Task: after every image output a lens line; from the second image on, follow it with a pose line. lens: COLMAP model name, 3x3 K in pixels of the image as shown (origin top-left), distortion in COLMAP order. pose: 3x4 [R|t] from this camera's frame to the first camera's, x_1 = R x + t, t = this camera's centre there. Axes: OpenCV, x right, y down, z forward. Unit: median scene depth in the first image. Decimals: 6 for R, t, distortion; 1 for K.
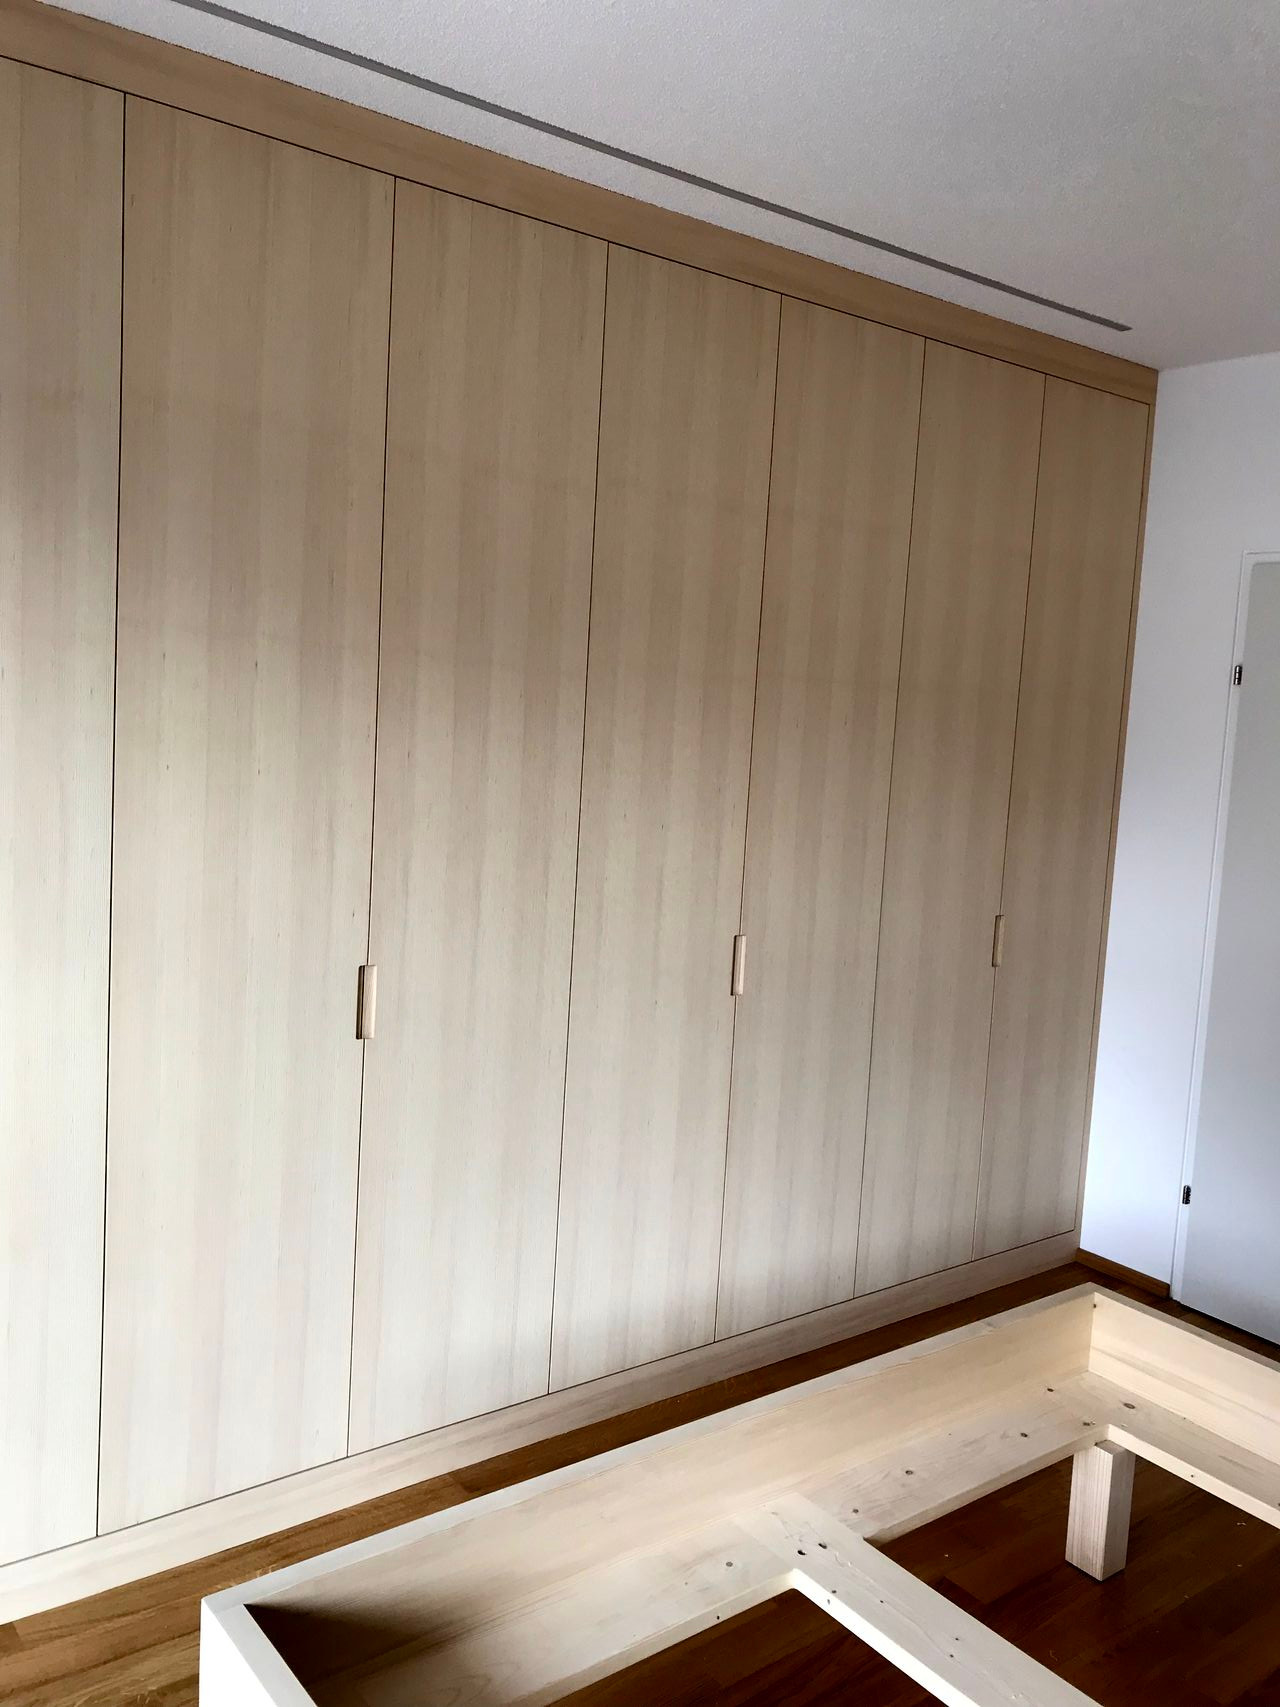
lens RADIAL K [[1404.7, 0, 640.0], [0, 1404.7, 853.5], [0, 0, 1]] dist [-0.000094, 0.000461]
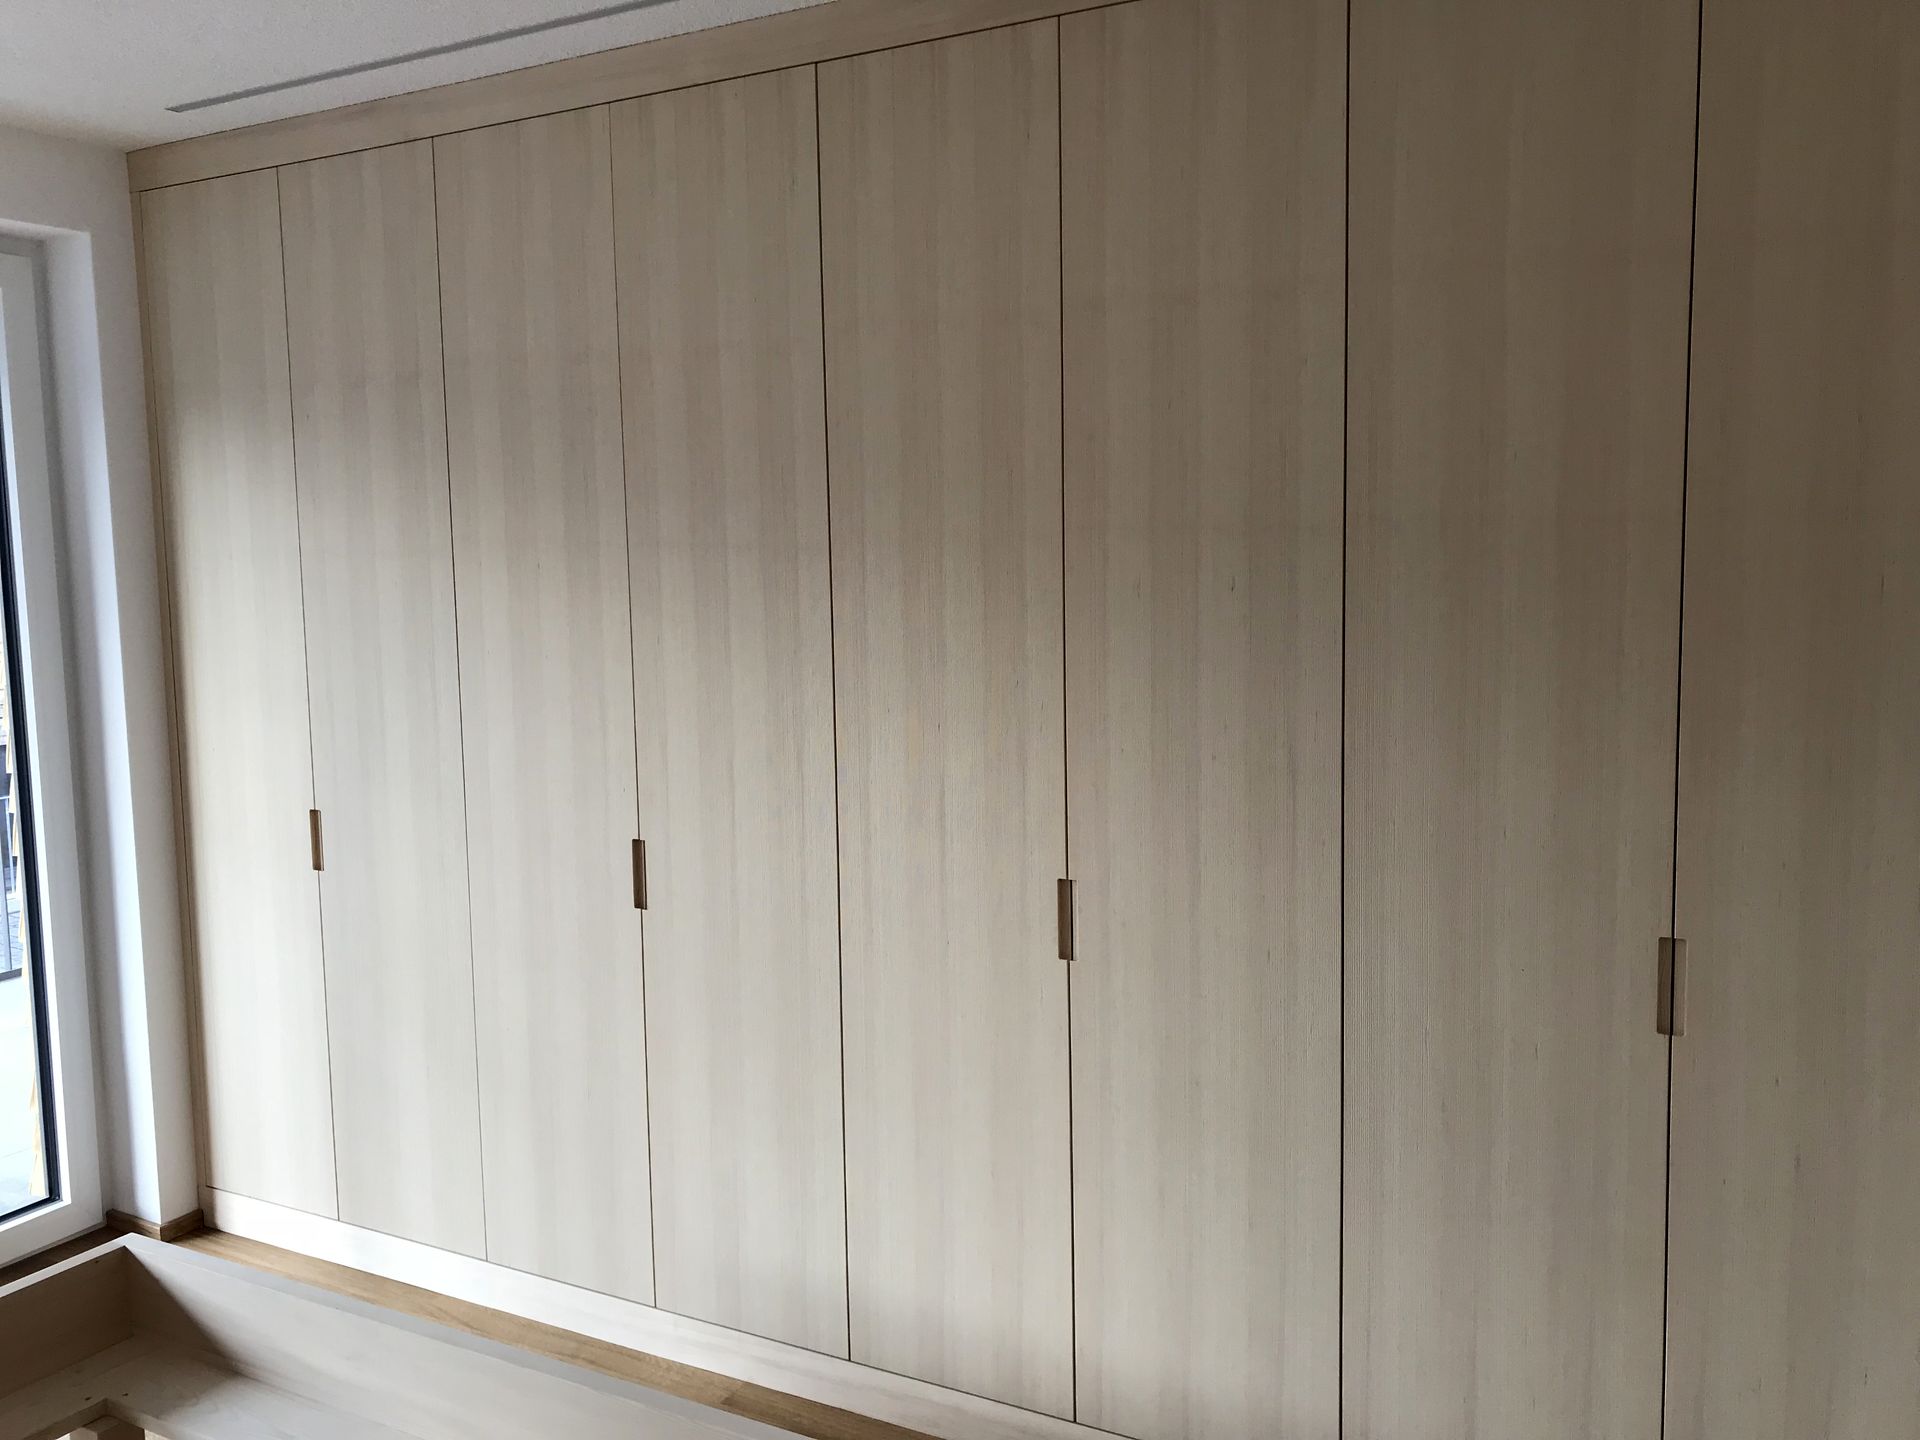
lens RADIAL K [[1580.0, 0, 960.0], [0, 1580.0, 720.0], [0, 0, 1]] dist [-0.000094, 0.000461]
pose [[0.397856, 0.035884, -0.916746, 0.858156], [-0.065403, 0.997802, 0.010672, -0.033350], [0.915114, 0.055712, 0.399329, 0.640953]]
